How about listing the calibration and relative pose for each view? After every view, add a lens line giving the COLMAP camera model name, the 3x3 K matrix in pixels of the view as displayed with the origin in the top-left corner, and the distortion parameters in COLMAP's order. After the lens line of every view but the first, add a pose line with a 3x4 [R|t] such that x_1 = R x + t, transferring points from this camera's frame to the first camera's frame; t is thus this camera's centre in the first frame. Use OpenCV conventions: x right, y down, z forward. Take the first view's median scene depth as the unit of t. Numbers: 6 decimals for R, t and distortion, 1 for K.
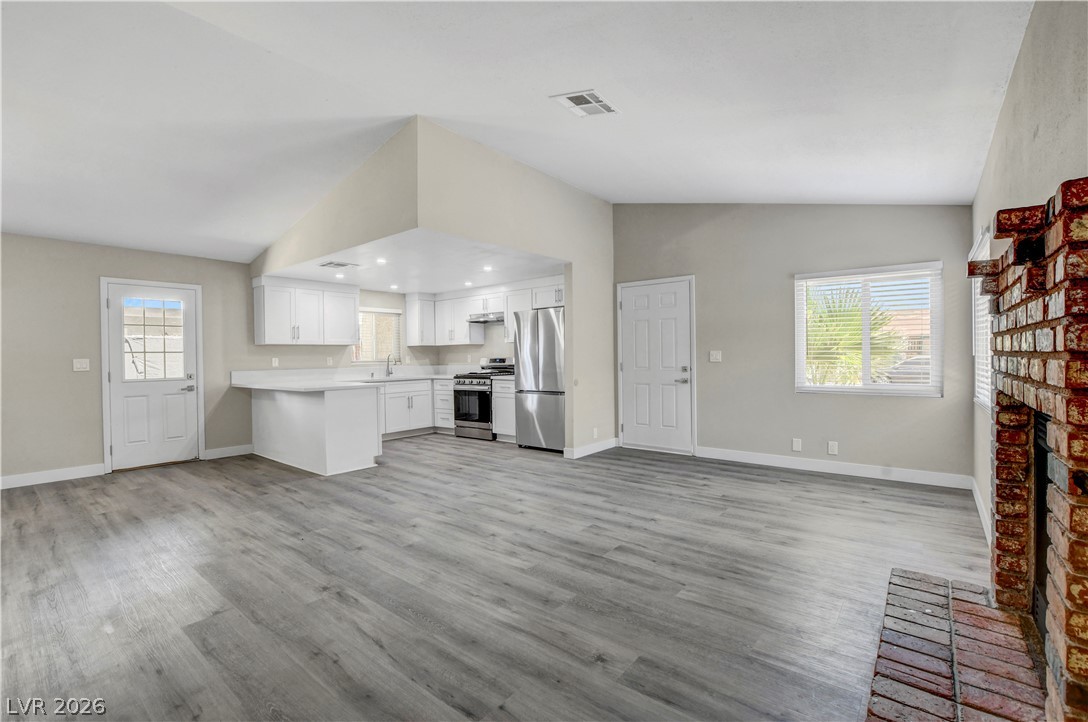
lens RADIAL K [[476.3, 0, 544.0], [0, 476.3, 361.0], [0, 0, 1]] dist [-0.028392, 0.000090]
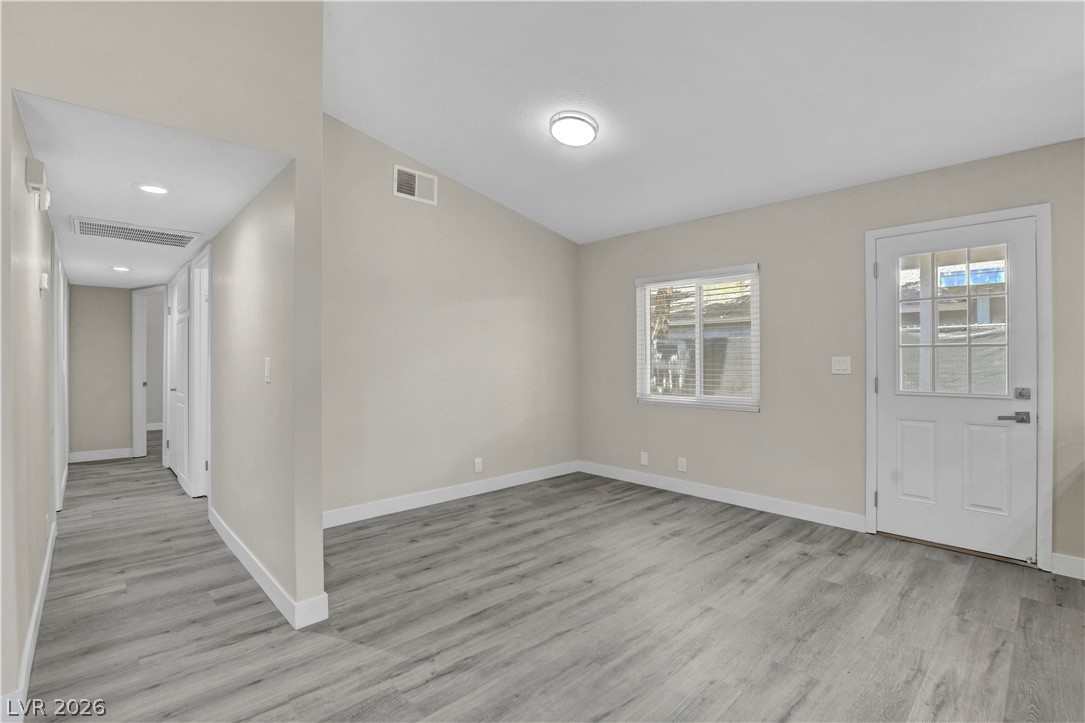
lens RADIAL K [[490.0, 0, 542.5], [0, 490.0, 361.5], [0, 0, 1]] dist [-0.027067, 0.000308]
pose [[-0.130199, 0.017252, -0.991338, -0.220279], [-0.009755, 0.999778, 0.018681, -0.005872], [0.991440, 0.012103, -0.130002, 0.652772]]
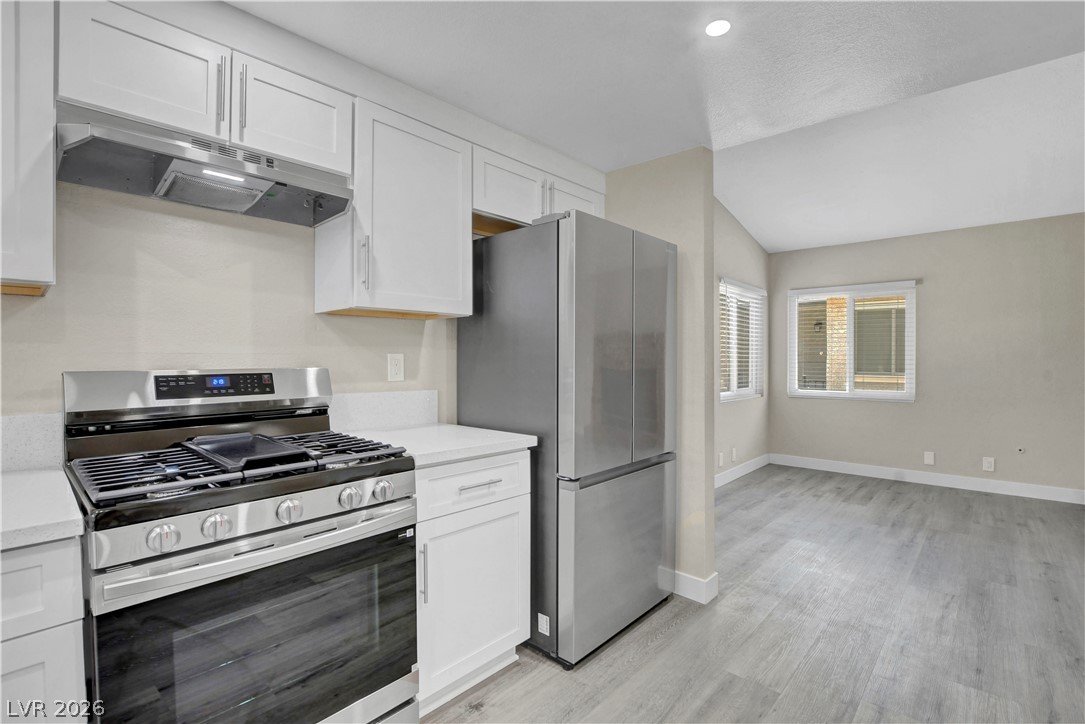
lens RADIAL K [[504.7, 0, 541.4], [0, 504.7, 359.7], [0, 0, 1]] dist [-0.026897, 0.001258]
pose [[0.057732, 0.010324, 0.998279, -0.477999], [0.009908, 0.999891, -0.010914, -0.011775], [-0.998283, 0.010521, 0.057623, 1.302583]]
